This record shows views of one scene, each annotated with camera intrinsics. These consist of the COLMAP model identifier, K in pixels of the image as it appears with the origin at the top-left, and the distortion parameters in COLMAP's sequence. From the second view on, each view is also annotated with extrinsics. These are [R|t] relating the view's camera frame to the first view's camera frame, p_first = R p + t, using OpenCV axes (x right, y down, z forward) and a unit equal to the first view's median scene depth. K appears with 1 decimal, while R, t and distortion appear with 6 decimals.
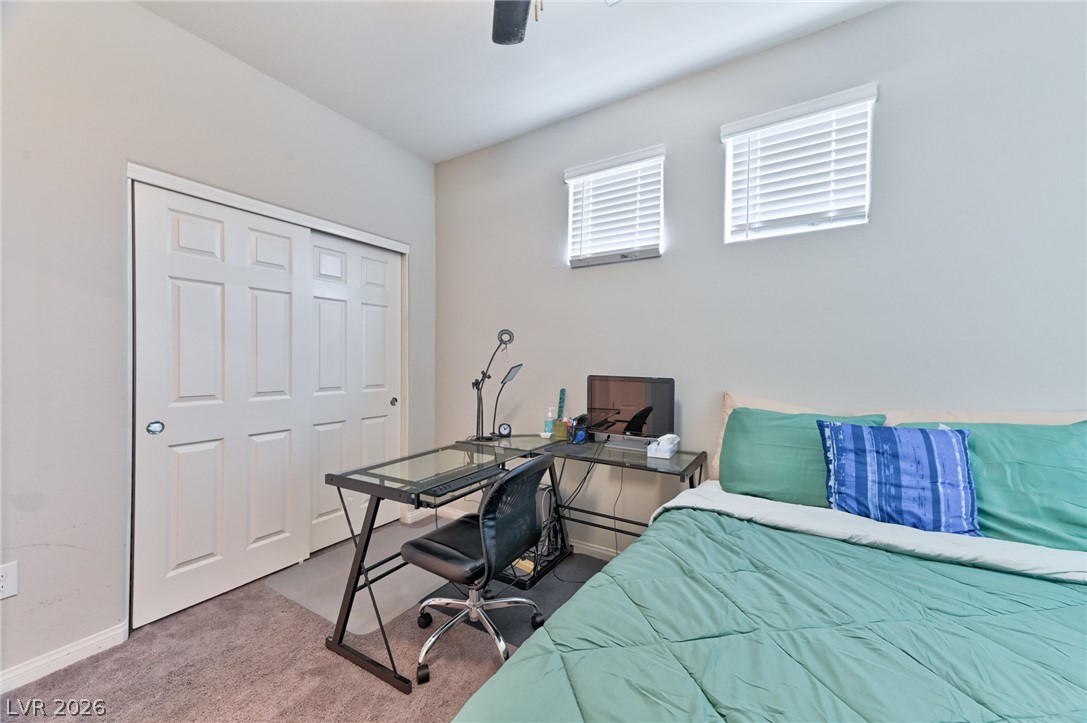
lens RADIAL K [[426.6, 0, 541.3], [0, 426.6, 358.0], [0, 0, 1]] dist [0.045172, 0.000880]
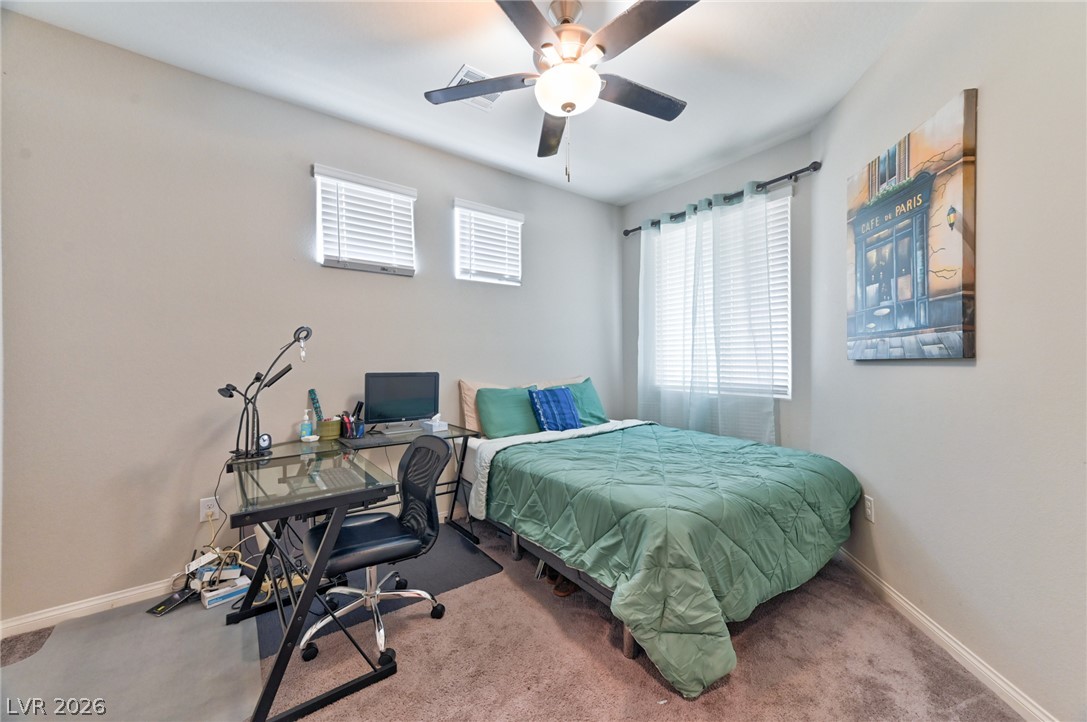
lens RADIAL K [[426.6, 0, 538.8], [0, 426.6, 360.2], [0, 0, 1]] dist [0.045172, 0.000880]
pose [[0.378907, -0.005438, 0.925419, -0.812808], [0.004328, 0.999982, 0.004105, 0.005759], [-0.925425, 0.002450, 0.378924, 0.196095]]
